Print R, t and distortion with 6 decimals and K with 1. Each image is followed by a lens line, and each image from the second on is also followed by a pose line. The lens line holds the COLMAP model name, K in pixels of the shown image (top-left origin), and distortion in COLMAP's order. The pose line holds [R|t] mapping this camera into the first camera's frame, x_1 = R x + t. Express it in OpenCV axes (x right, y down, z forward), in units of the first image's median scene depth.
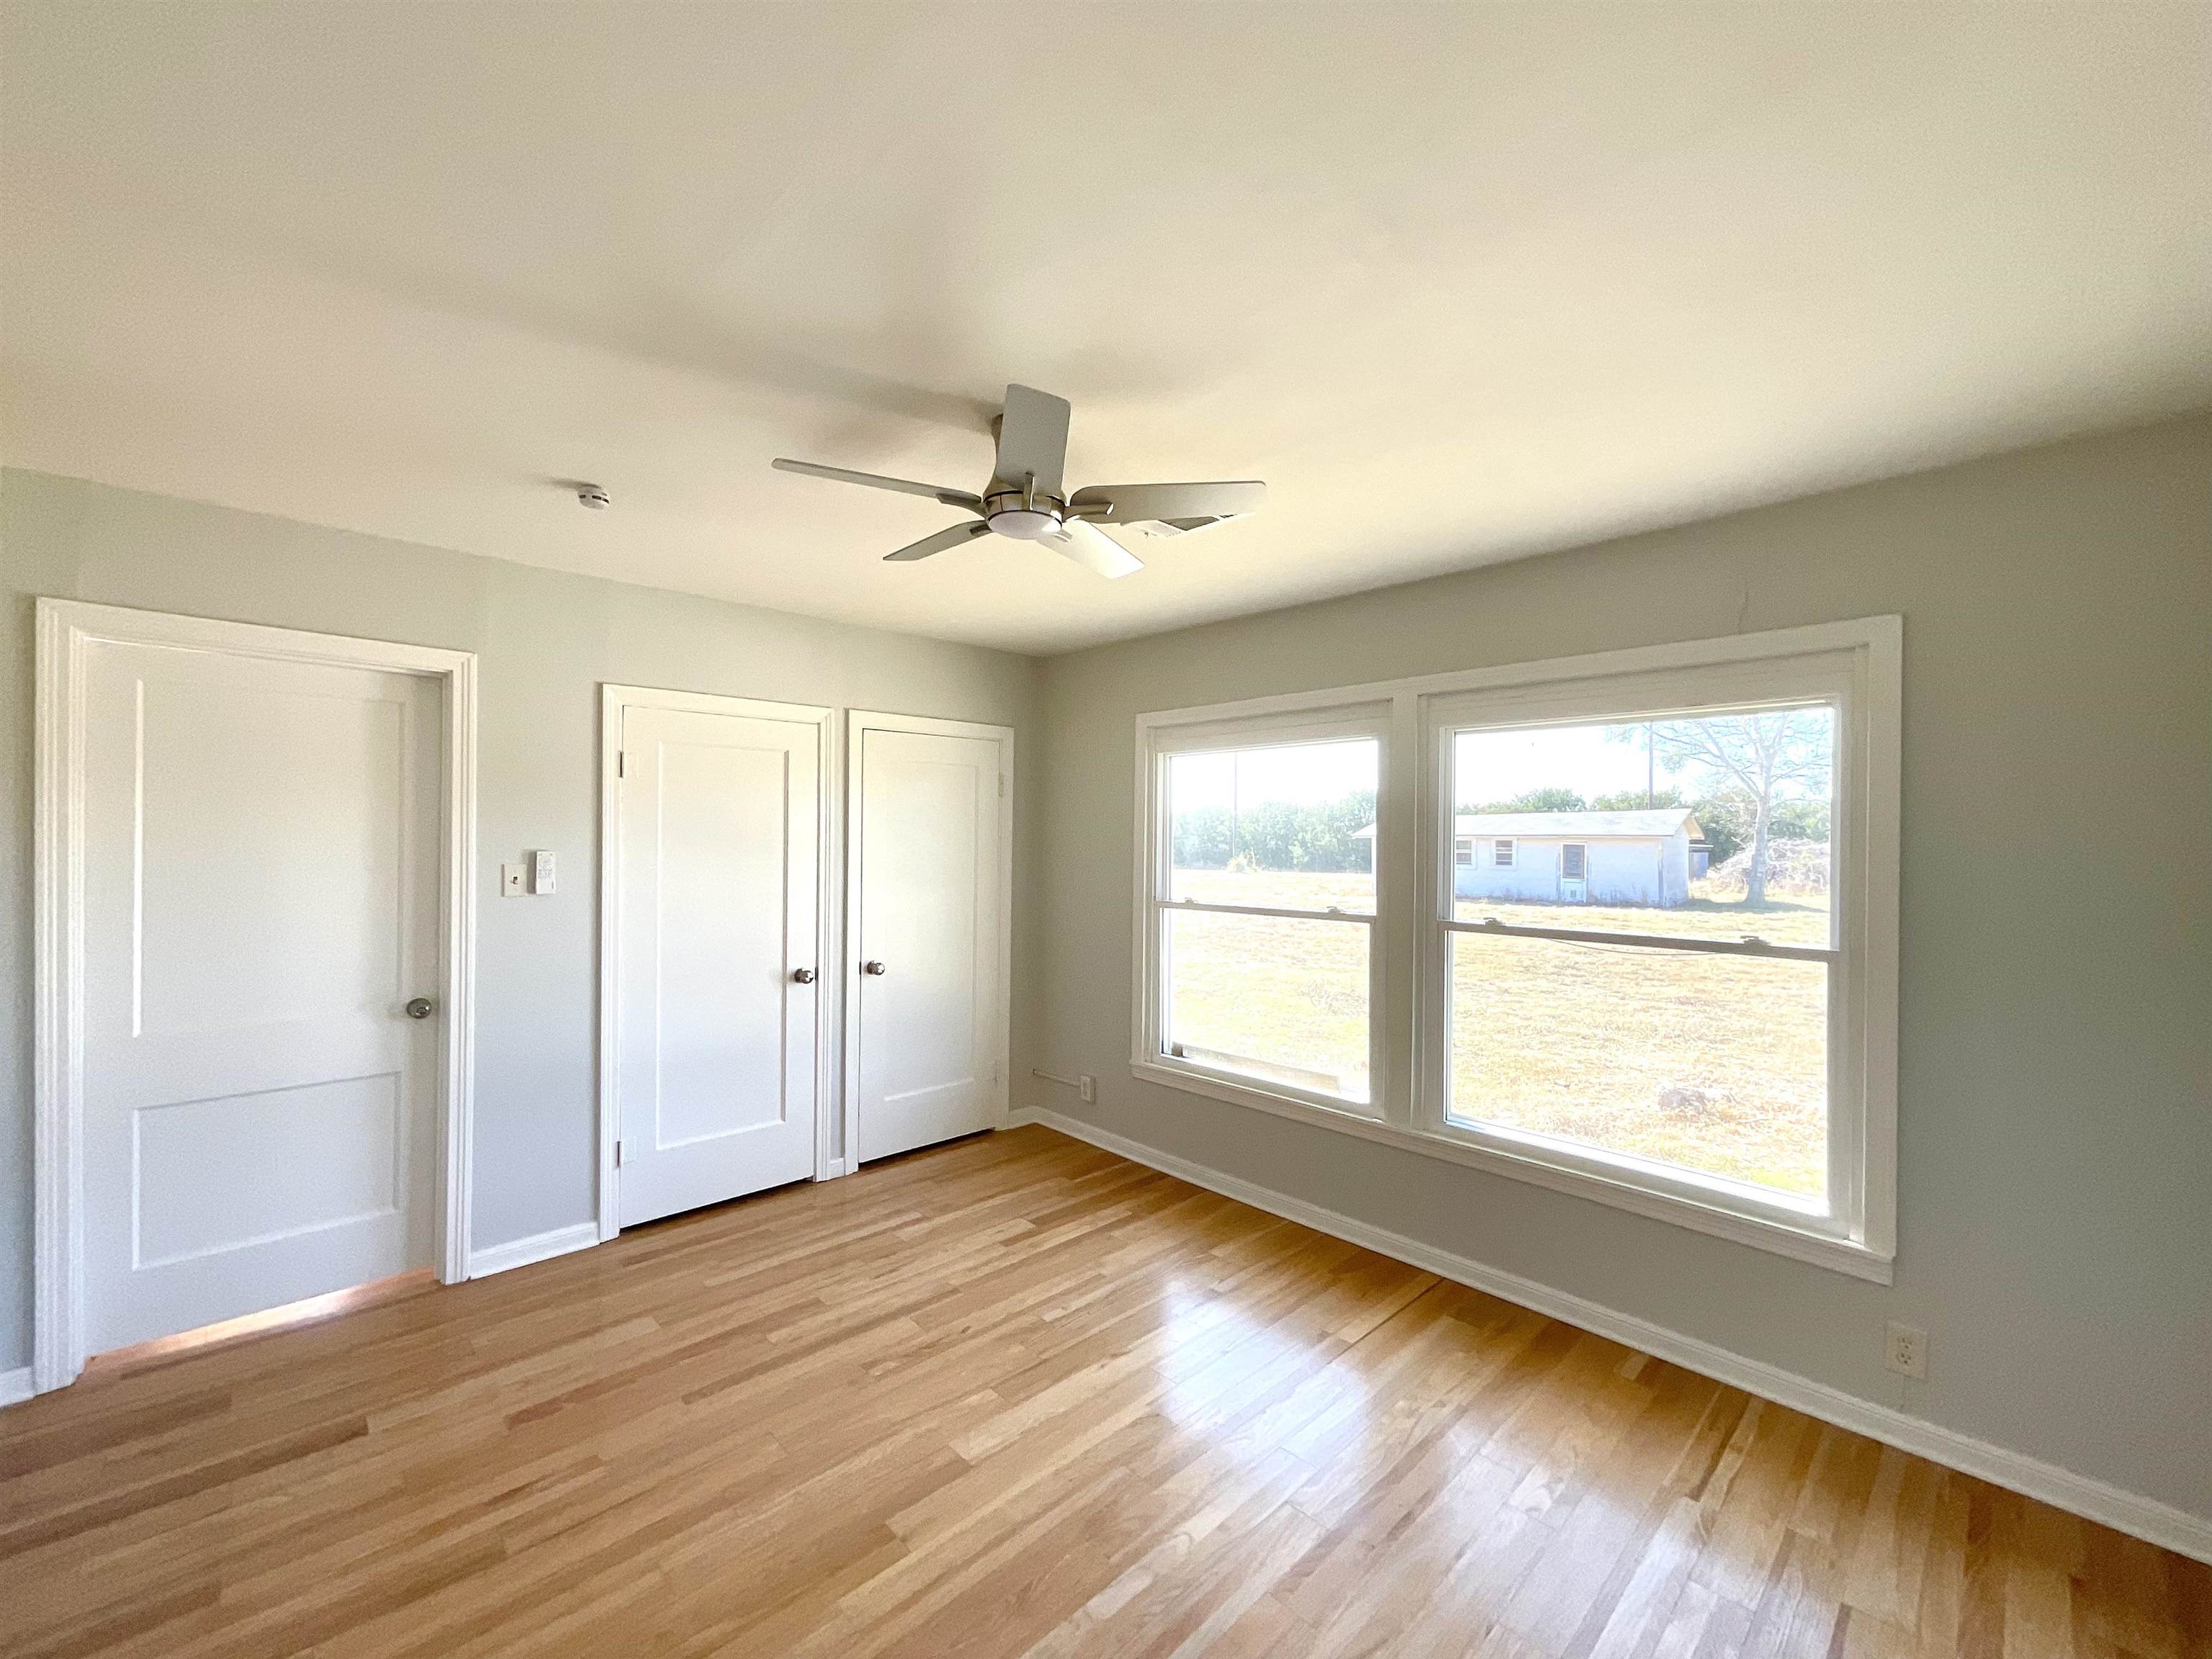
lens RADIAL K [[892.1, 0, 1103.9], [0, 892.1, 833.2], [0, 0, 1]] dist [-0.002391, 0.001089]
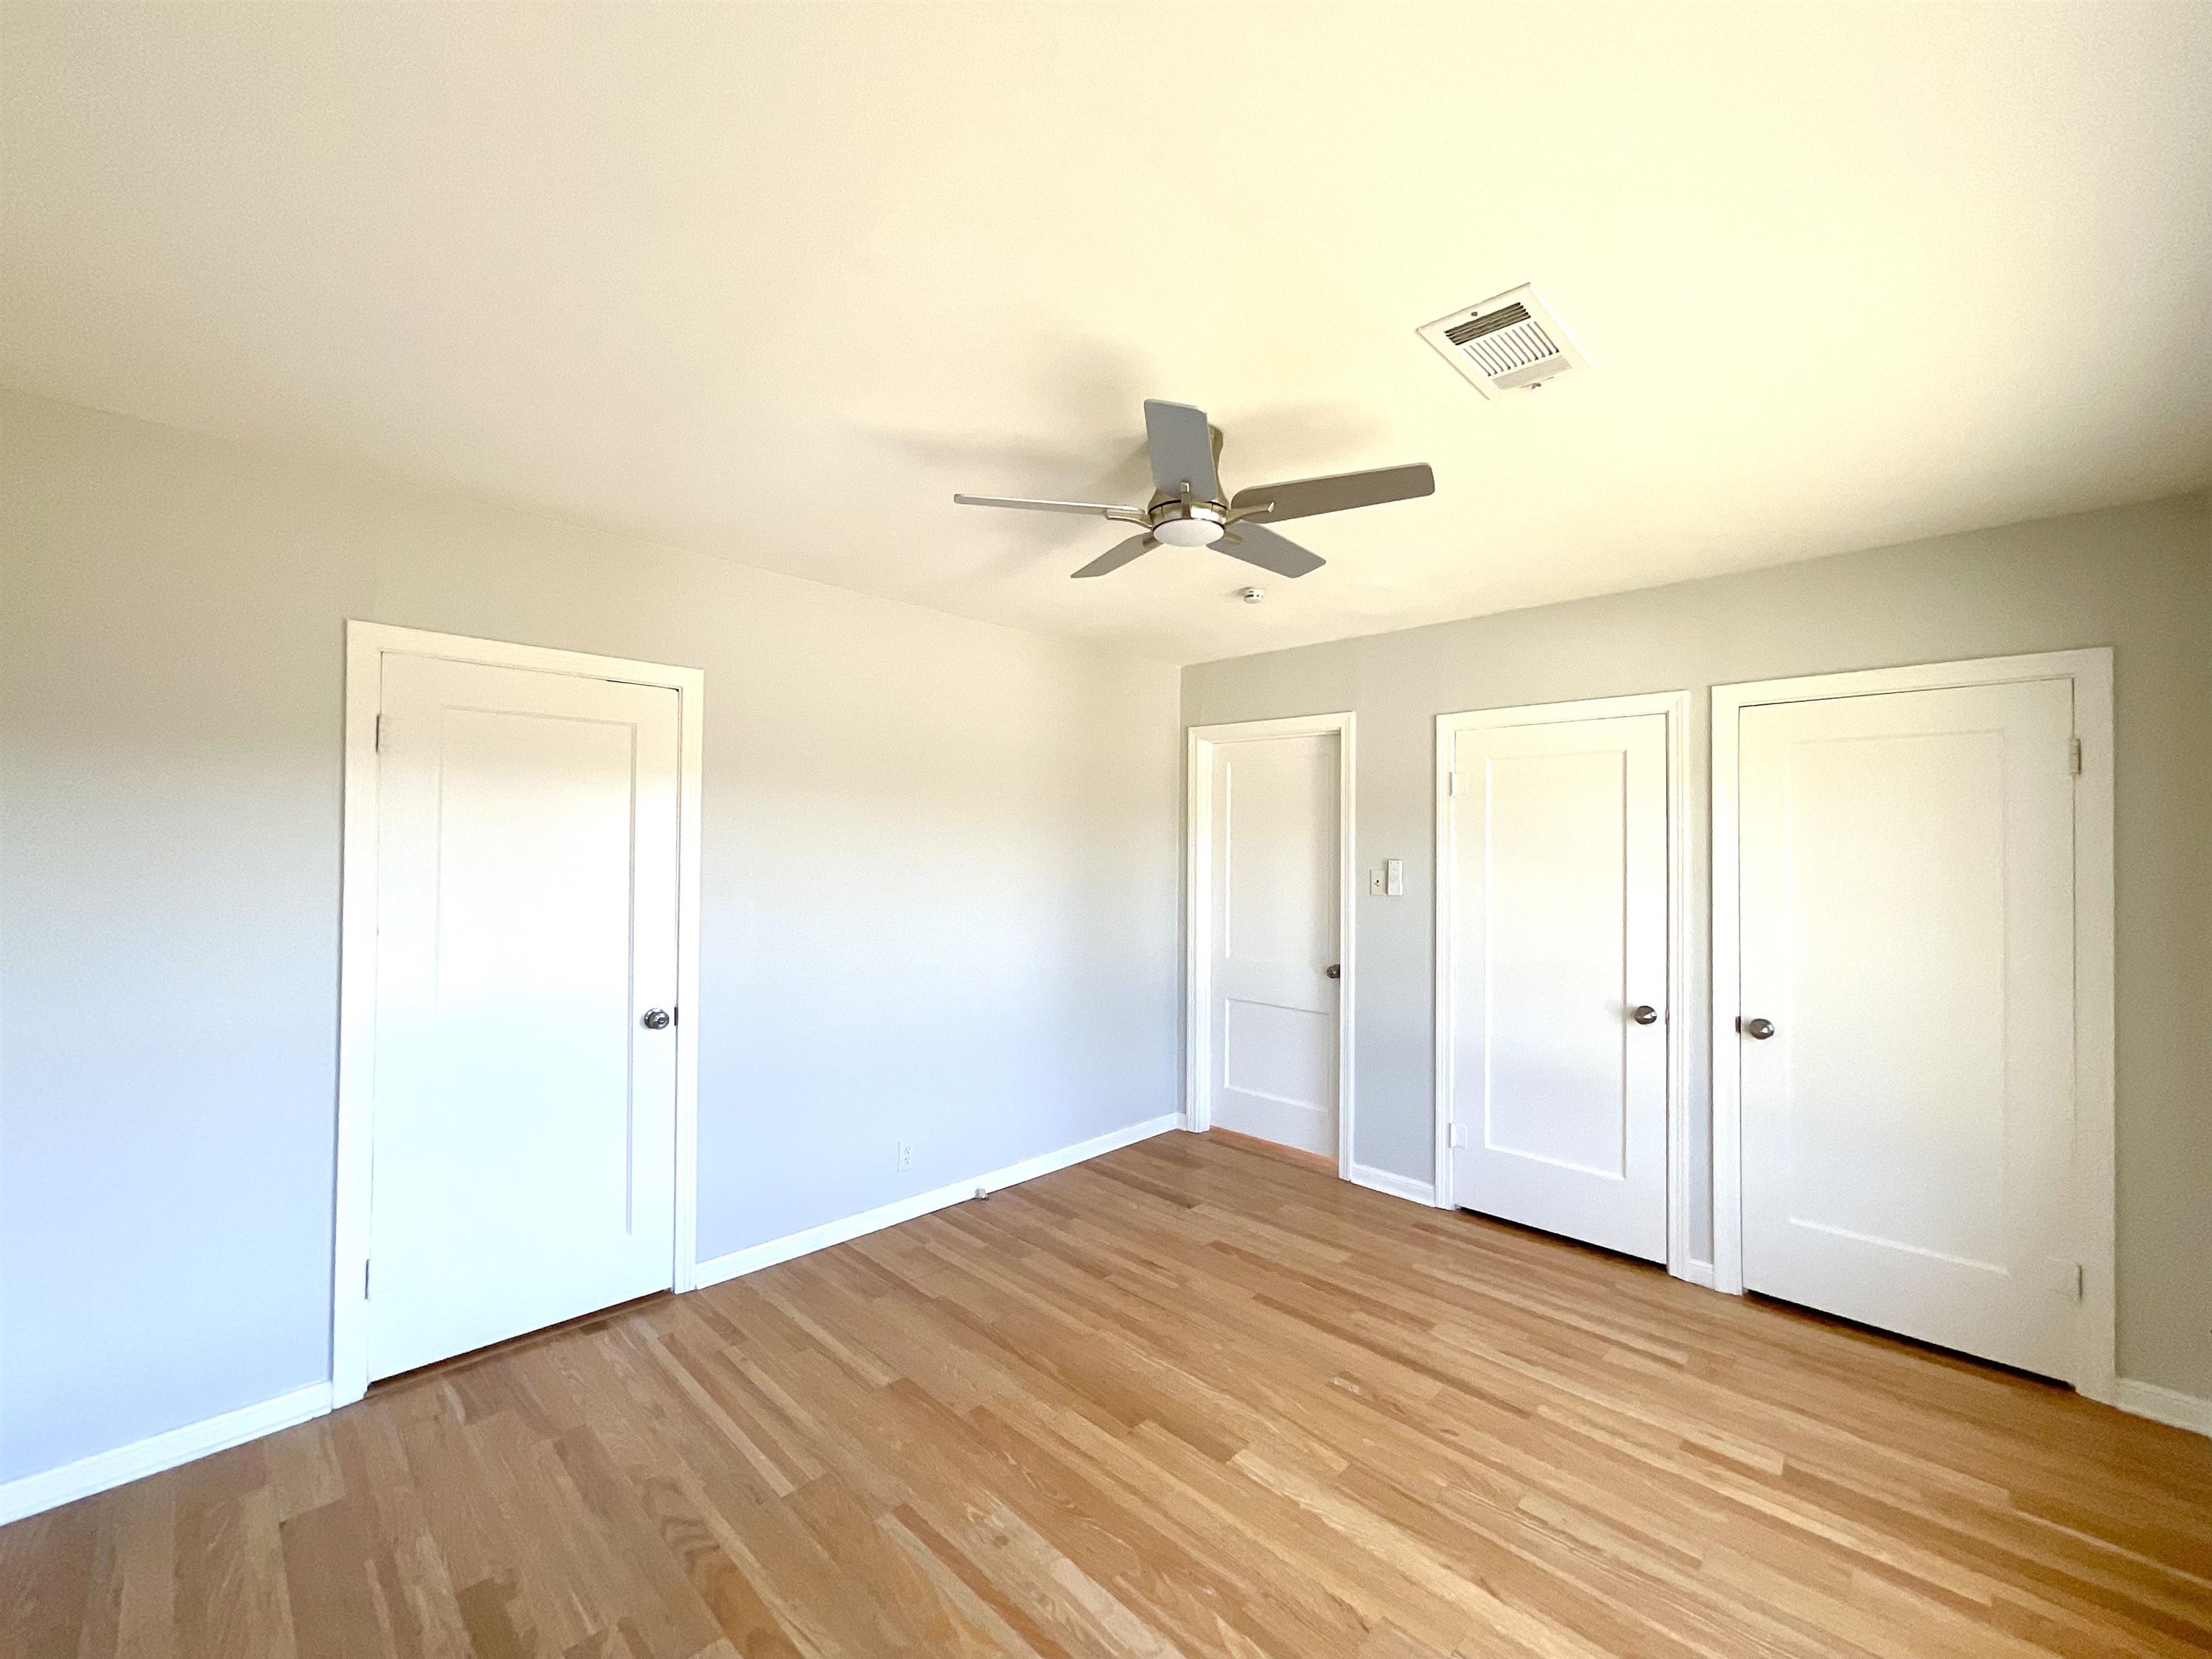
lens RADIAL K [[892.1, 0, 1103.9], [0, 892.1, 833.2], [0, 0, 1]] dist [-0.002391, 0.001089]
pose [[0.028285, -0.025154, -0.999283, 0.605895], [-0.007564, 0.999649, -0.025378, 0.017379], [0.999571, 0.008276, 0.028084, 0.574988]]
